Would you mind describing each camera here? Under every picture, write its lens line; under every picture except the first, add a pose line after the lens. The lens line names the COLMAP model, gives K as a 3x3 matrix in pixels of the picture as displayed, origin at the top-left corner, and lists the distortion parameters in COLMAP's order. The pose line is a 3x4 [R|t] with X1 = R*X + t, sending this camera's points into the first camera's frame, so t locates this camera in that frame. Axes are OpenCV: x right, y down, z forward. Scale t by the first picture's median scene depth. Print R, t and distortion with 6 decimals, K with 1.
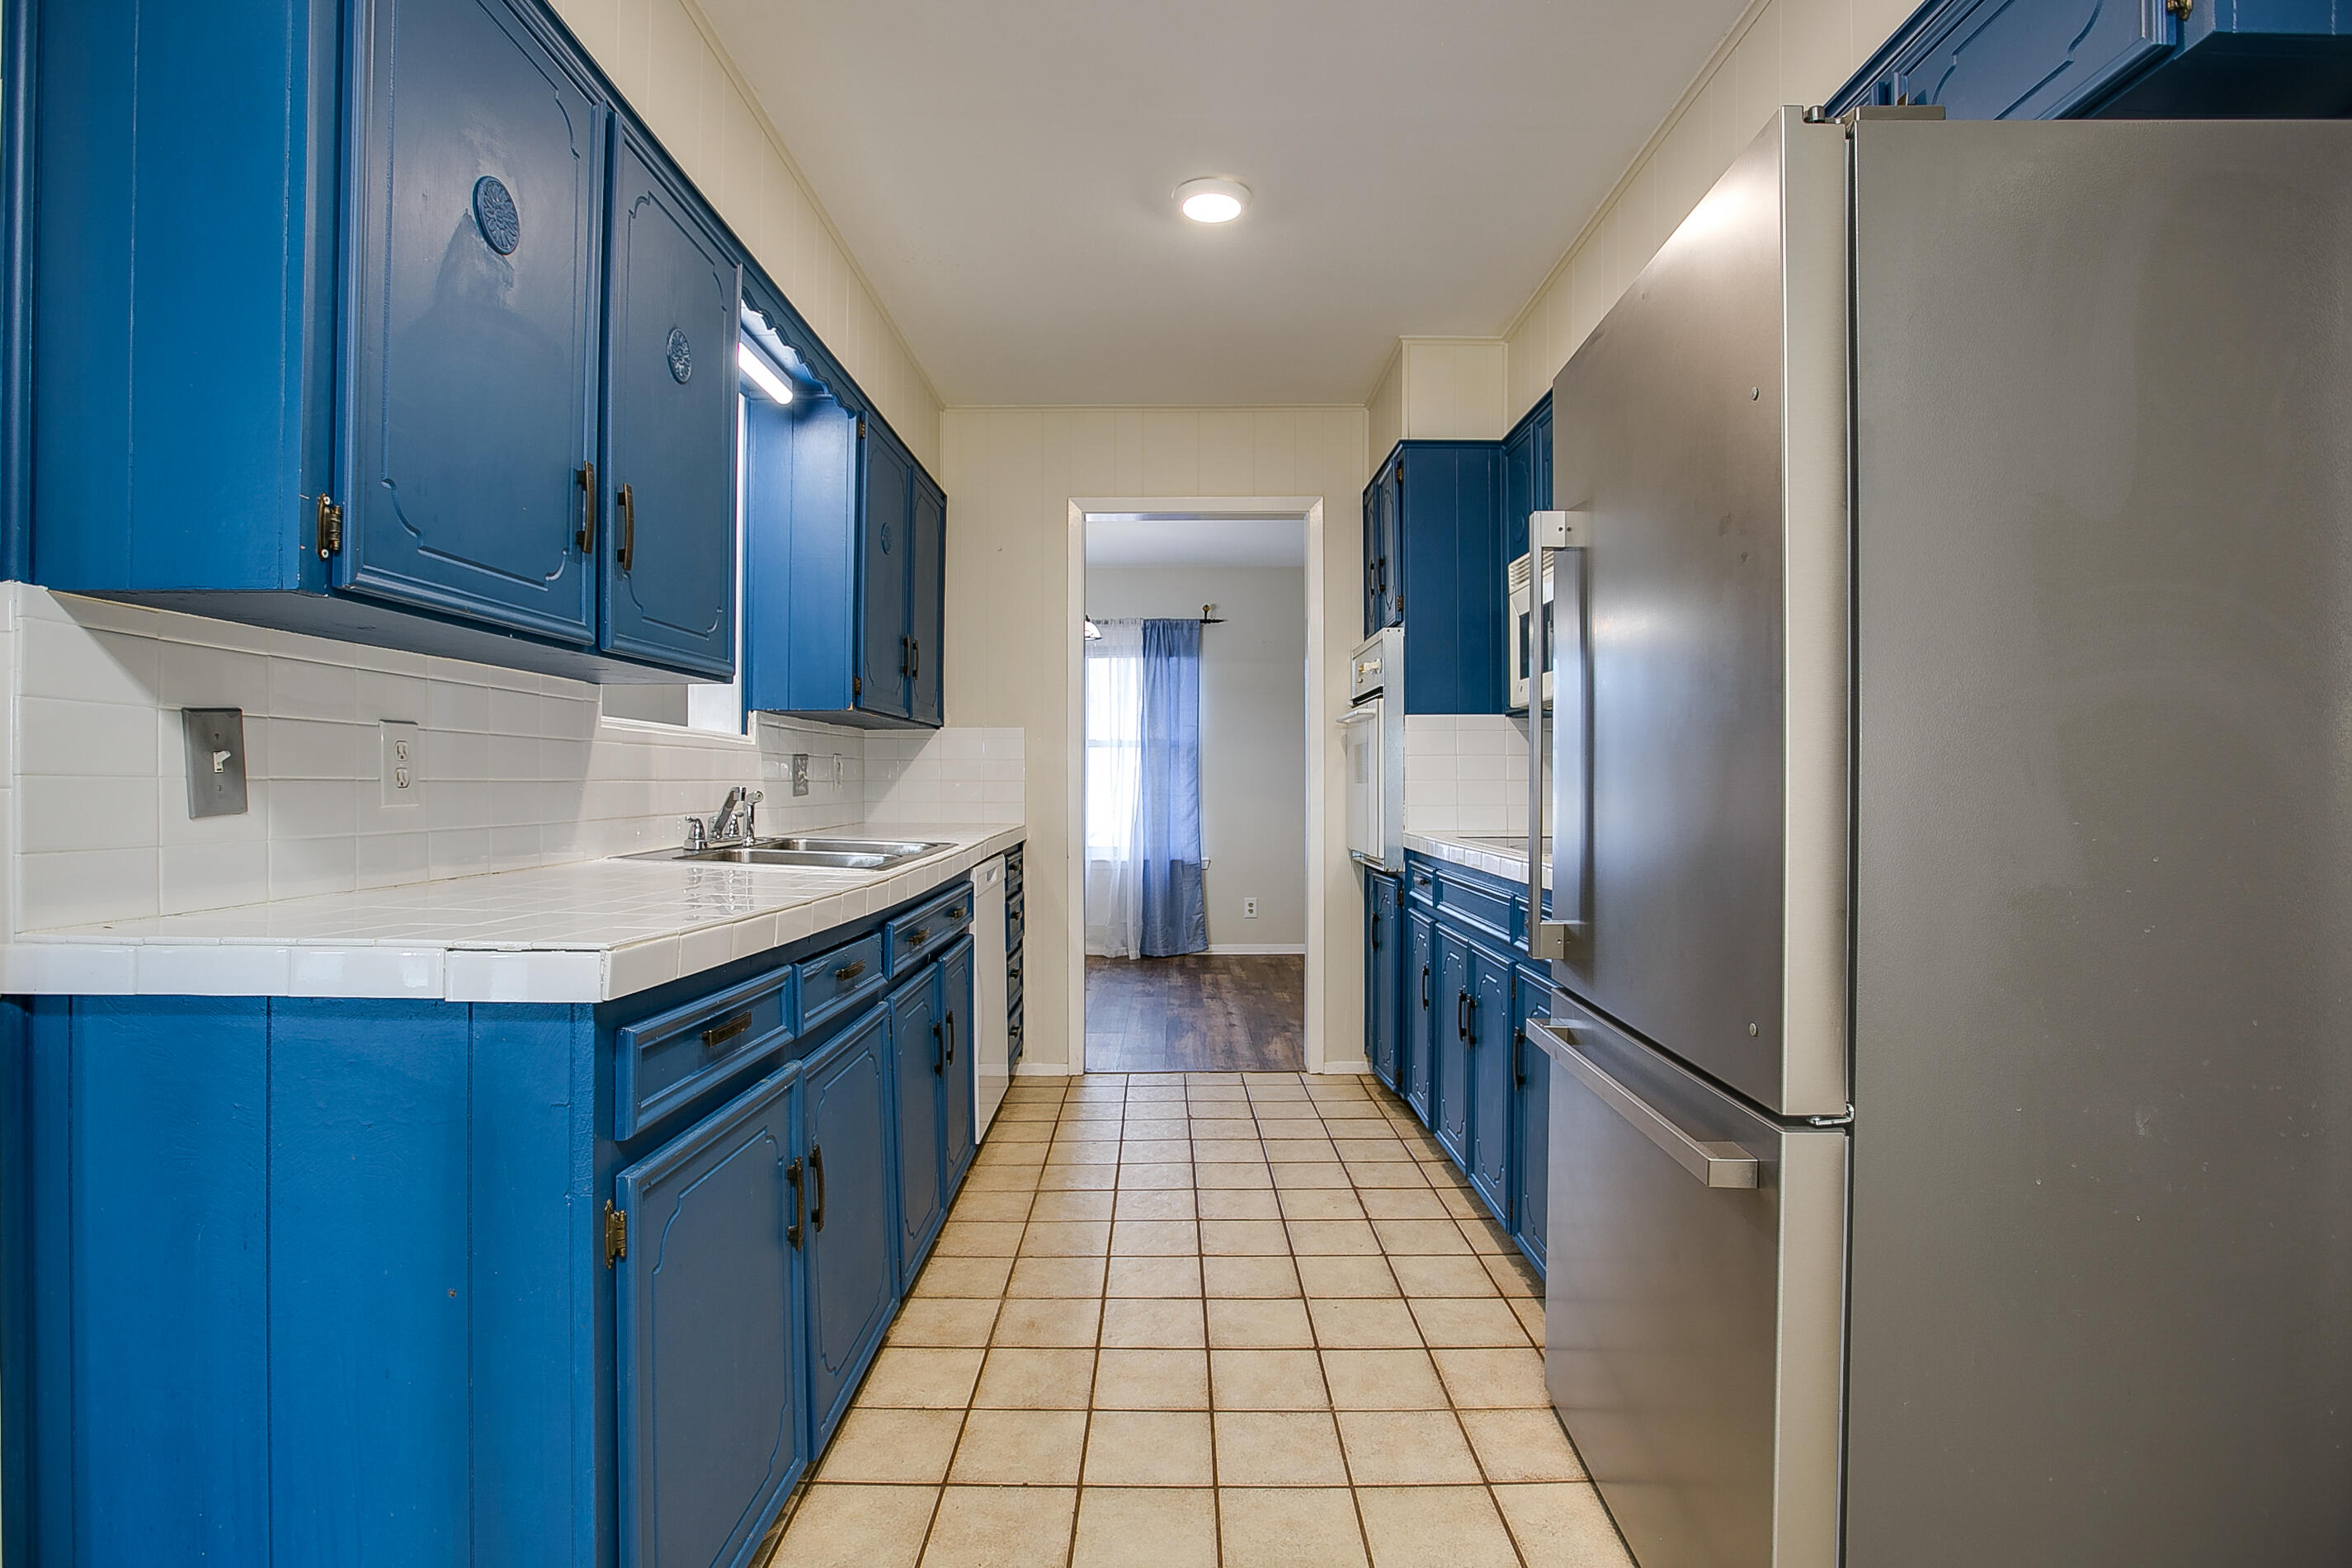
lens RADIAL K [[1200.3, 0, 1176.0], [0, 1200.3, 784.0], [0, 0, 1]] dist [-0.000890, -0.000008]
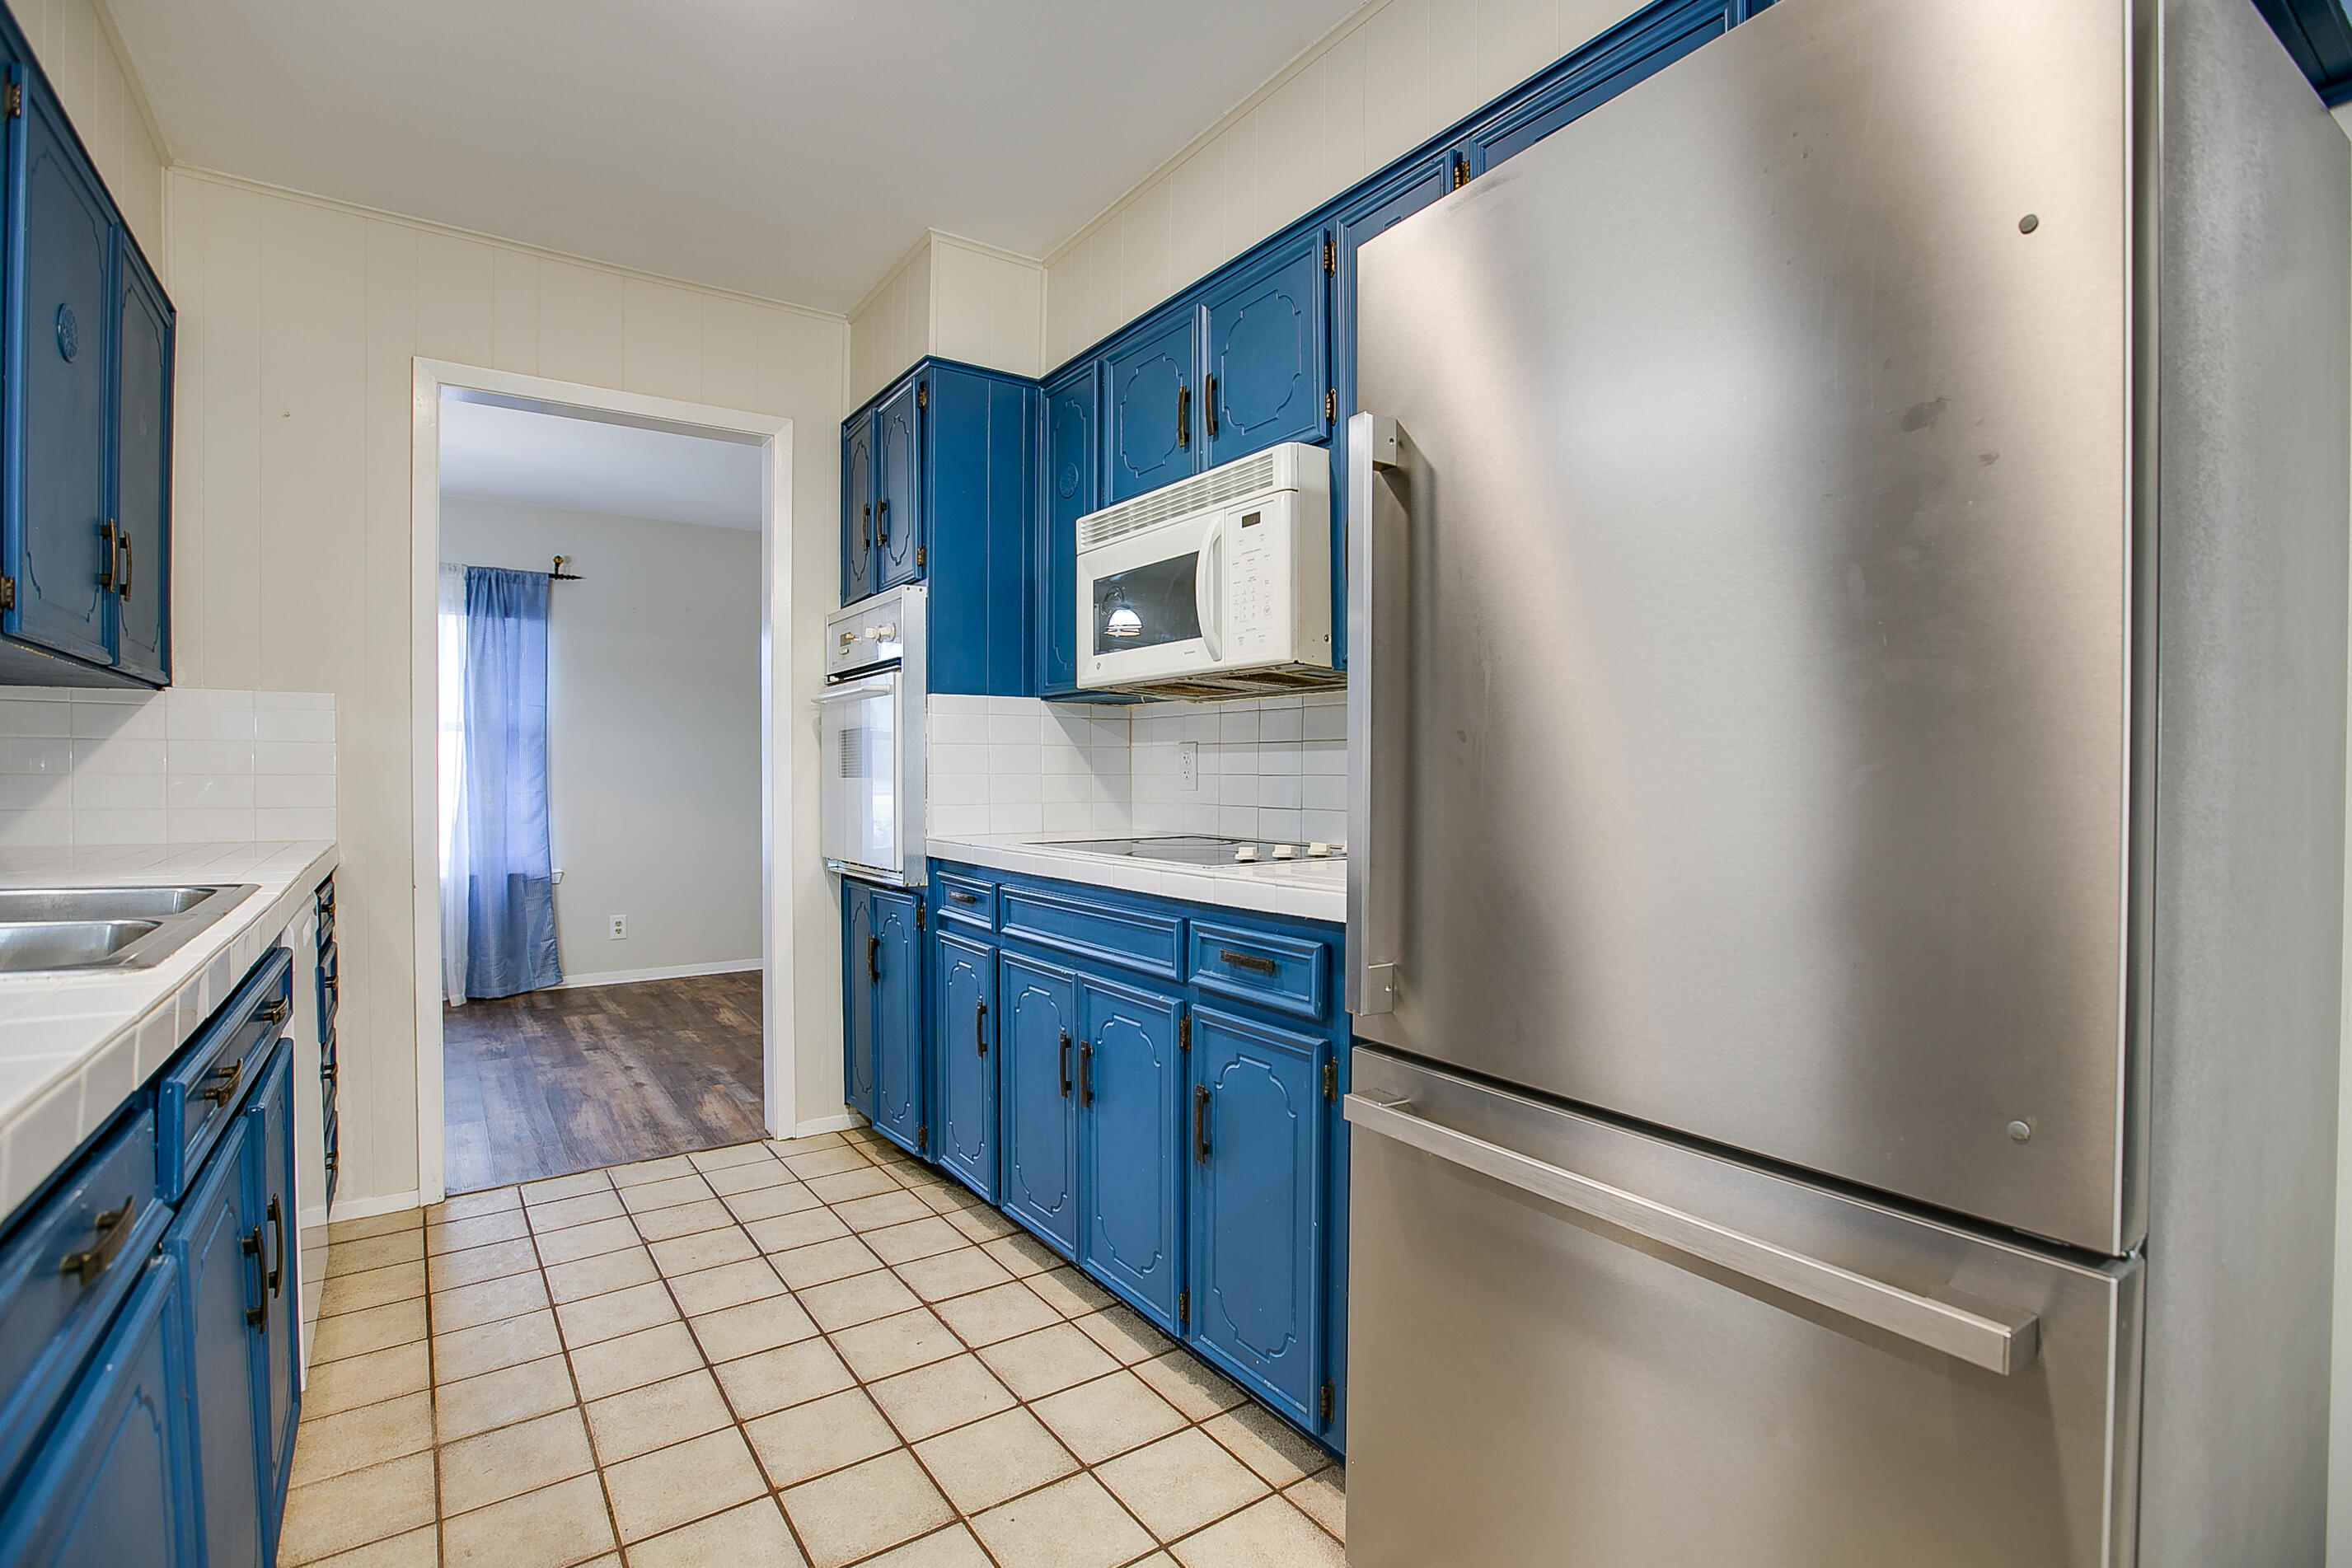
lens RADIAL K [[1120.2, 0, 1171.5], [0, 1120.2, 786.7], [0, 0, 1]] dist [-0.045049, 0.025833]
pose [[0.823734, -0.006075, 0.566945, -0.085907], [0.001148, 0.999958, 0.009048, -0.000771], [-0.566976, -0.006803, 0.823706, 0.230785]]
